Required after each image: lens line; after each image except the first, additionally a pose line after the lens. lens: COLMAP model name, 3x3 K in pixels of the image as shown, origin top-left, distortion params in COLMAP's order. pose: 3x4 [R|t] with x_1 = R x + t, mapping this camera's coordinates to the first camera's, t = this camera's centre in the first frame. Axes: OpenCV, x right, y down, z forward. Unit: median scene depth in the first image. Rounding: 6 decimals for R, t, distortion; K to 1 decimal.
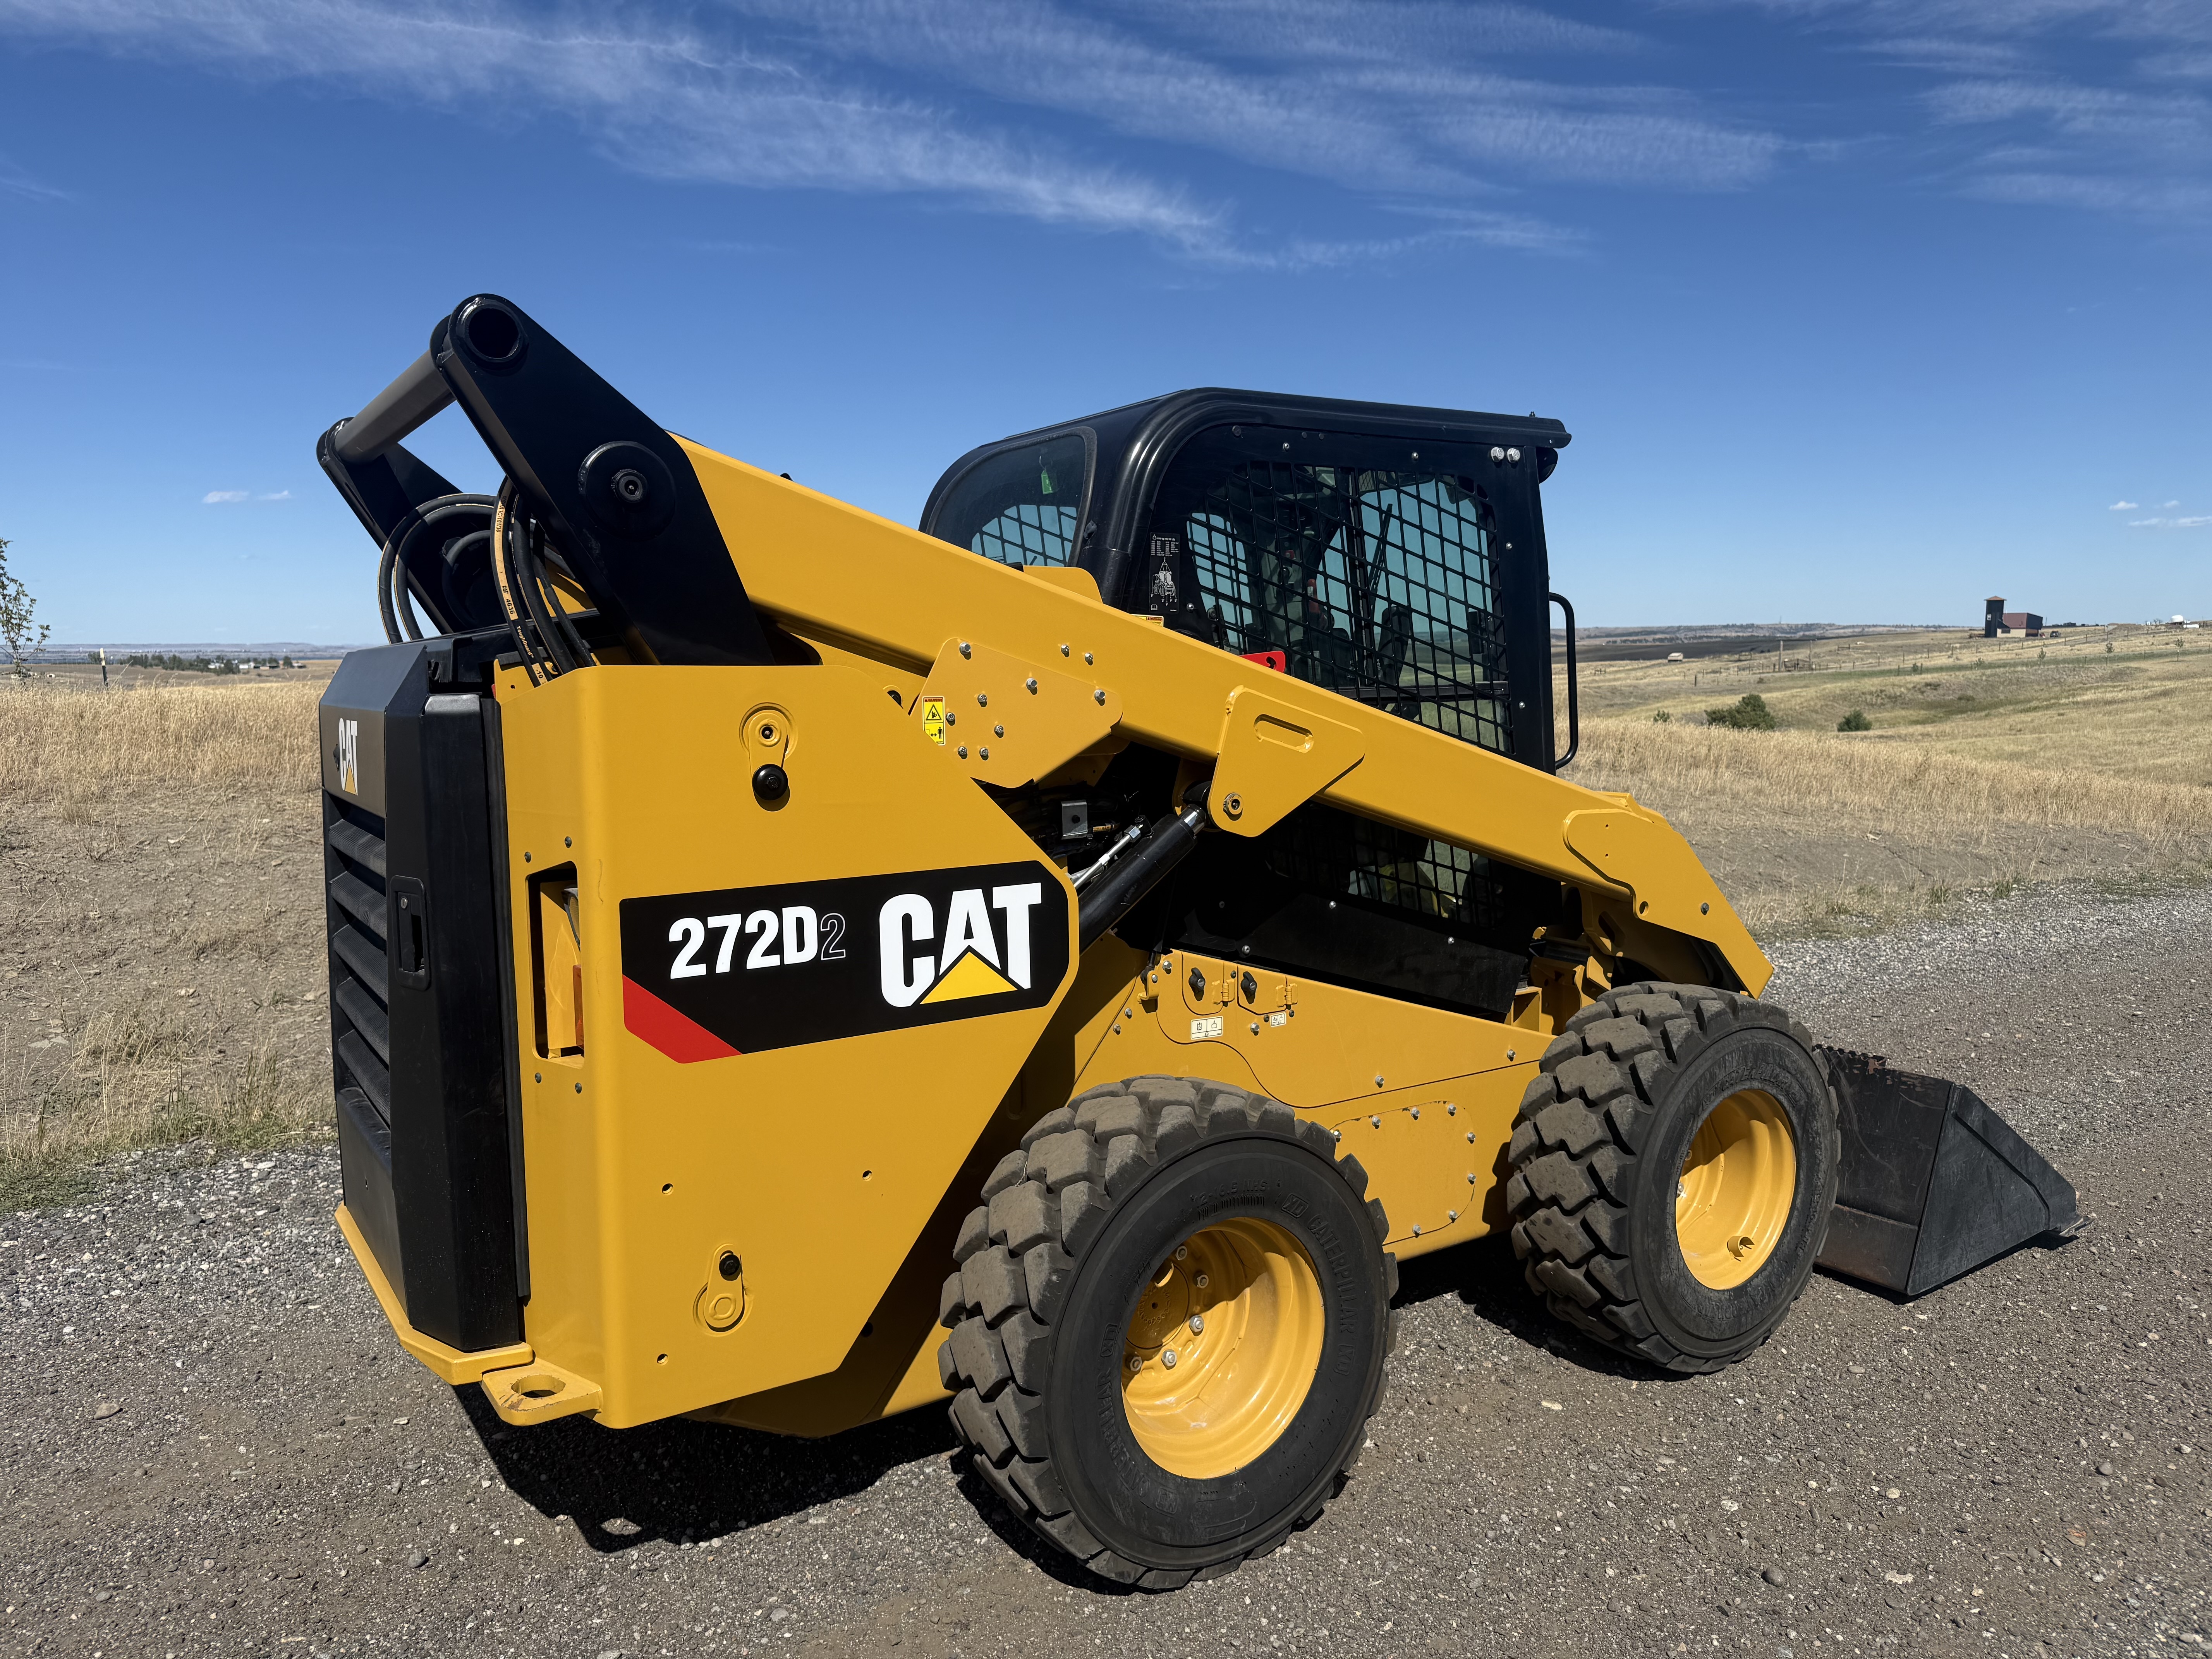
lens RADIAL K [[1576.4, 0, 1086.5], [0, 1576.4, 838.1], [0, 0, 1]] dist [0.041204, -0.044385]
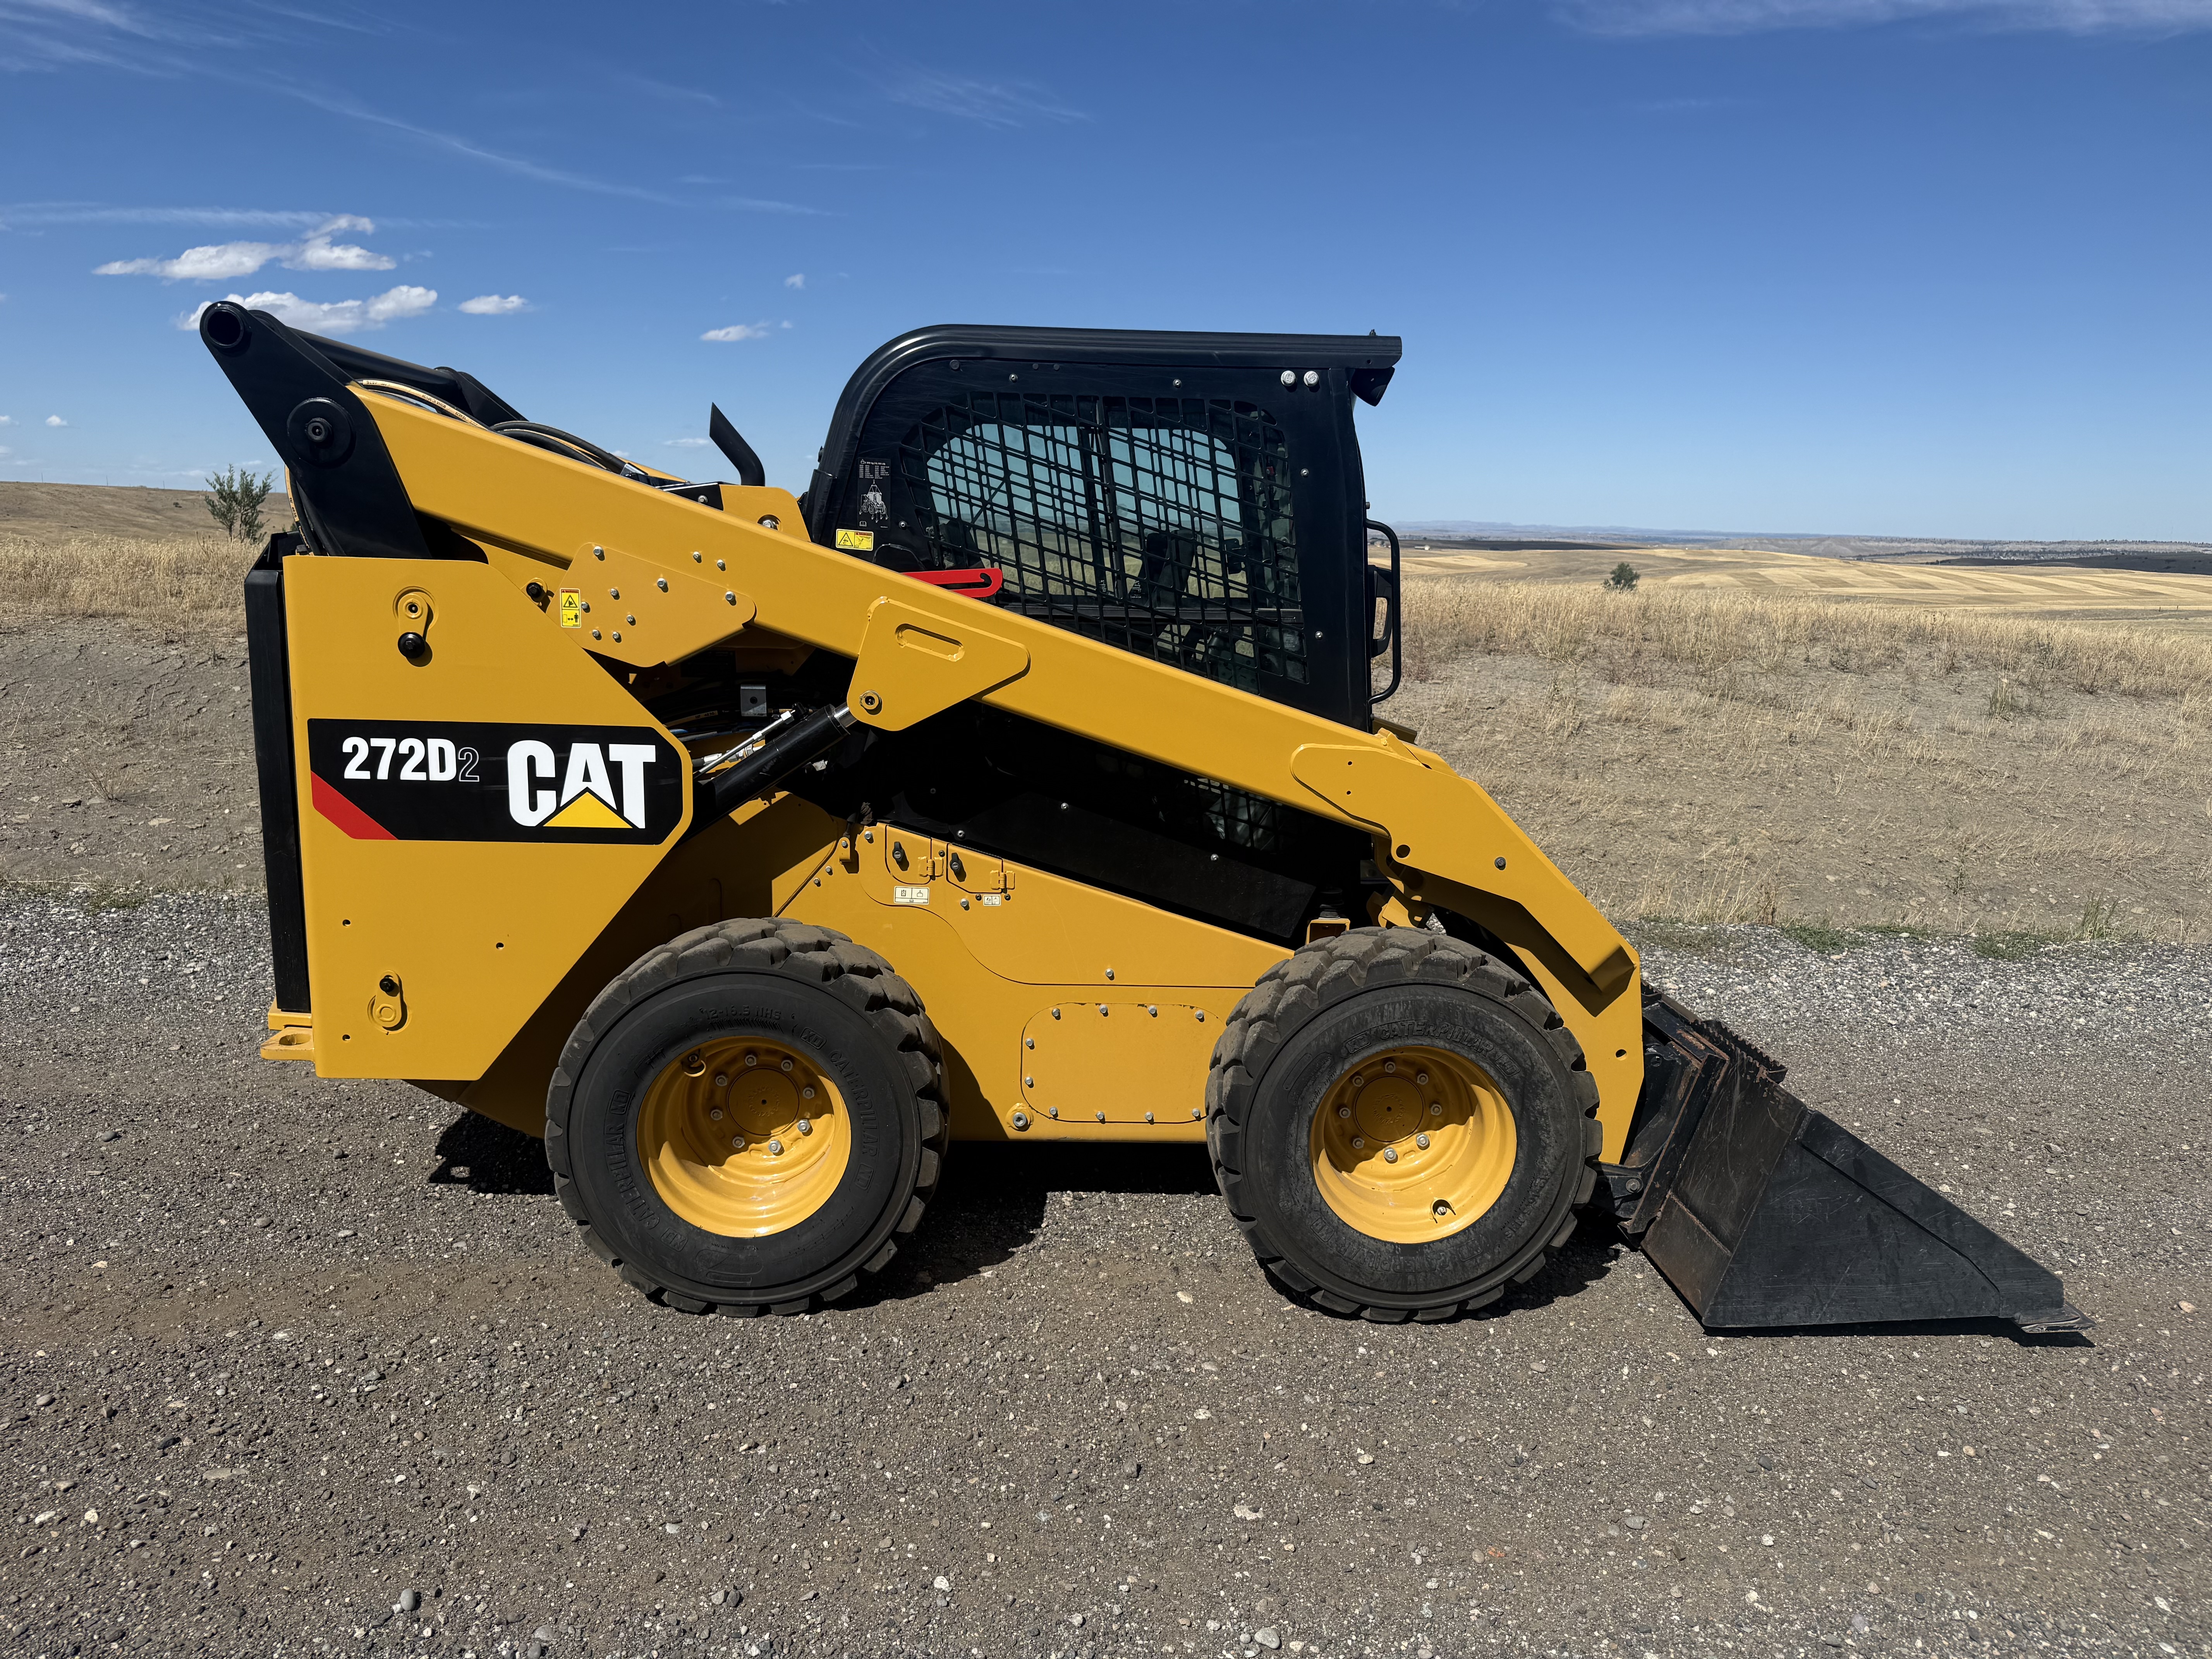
lens RADIAL K [[1564.7, 0, 1135.9], [0, 1564.7, 837.5], [0, 0, 1]] dist [0.049102, -0.066716]
pose [[0.861931, 0.134906, -0.488749, 0.919681], [-0.098690, 0.990155, 0.099262, -0.060522], [0.497328, -0.037322, 0.866759, 0.113815]]
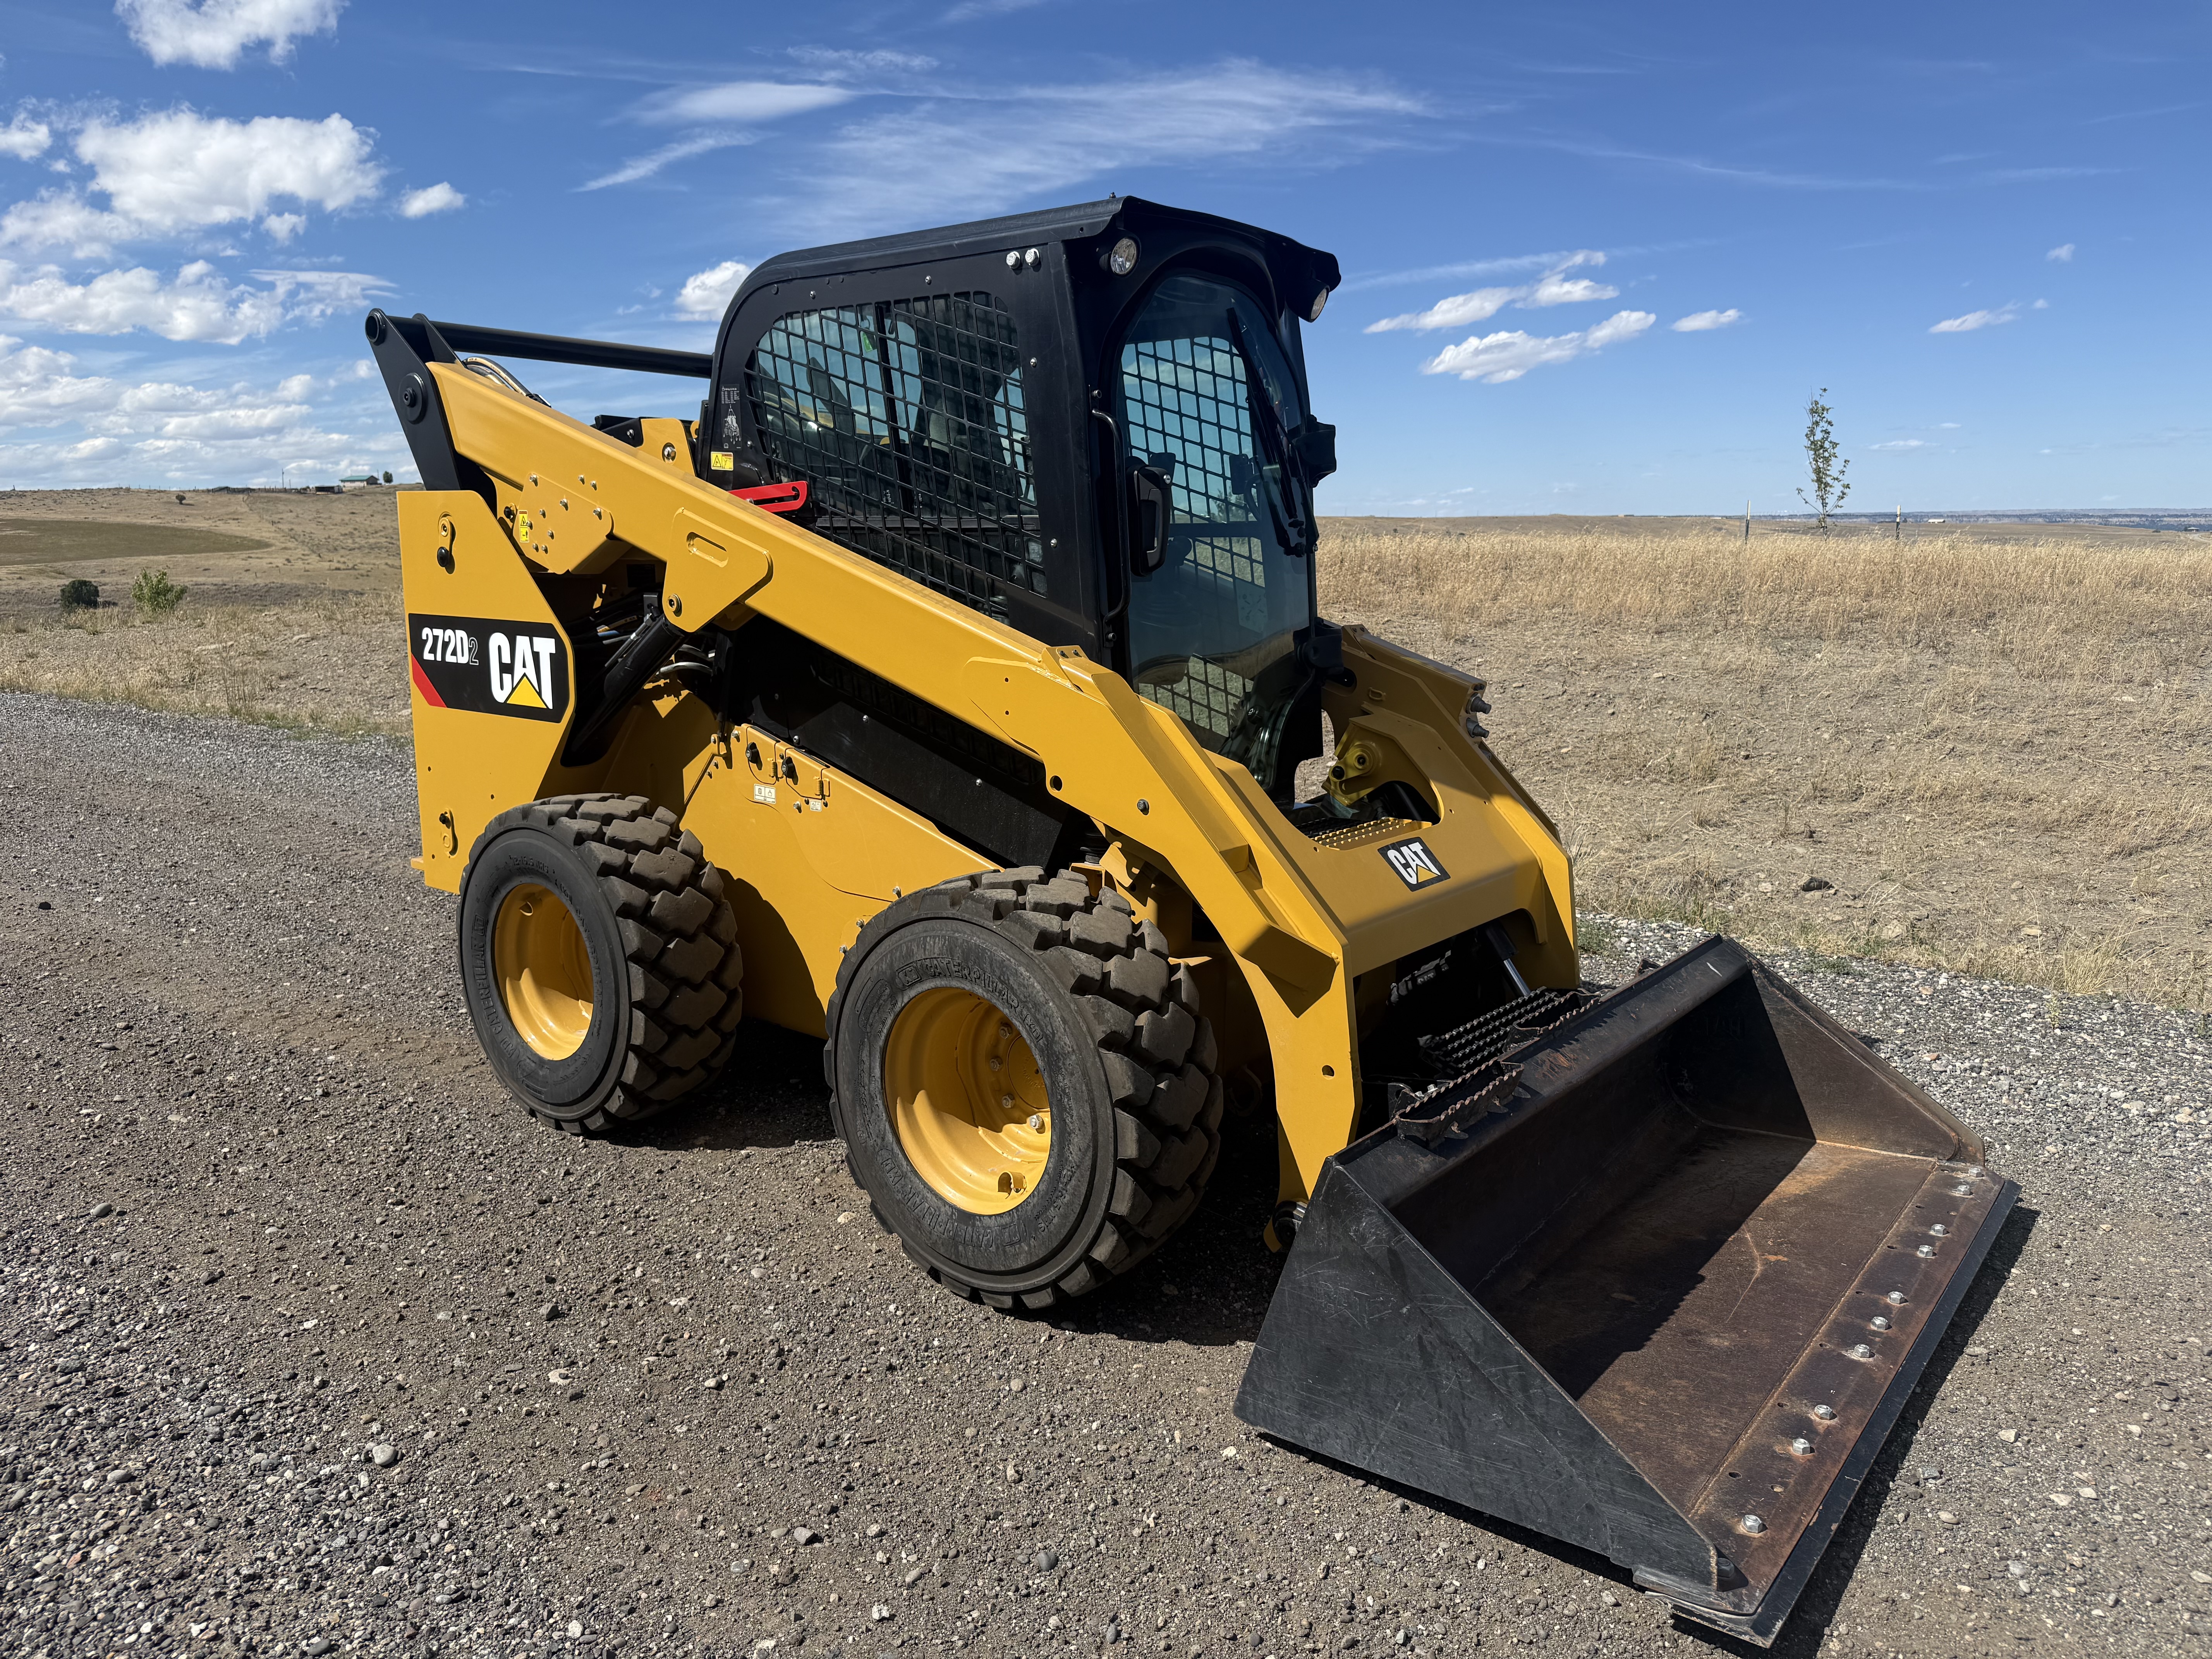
lens RADIAL K [[1576.4, 0, 1086.5], [0, 1576.4, 838.1], [0, 0, 1]] dist [0.041204, -0.044385]
pose [[0.312377, 0.199416, -0.928792, 1.566483], [-0.114726, 0.978482, 0.171499, -0.102692], [0.943005, 0.052984, 0.328533, 0.999881]]
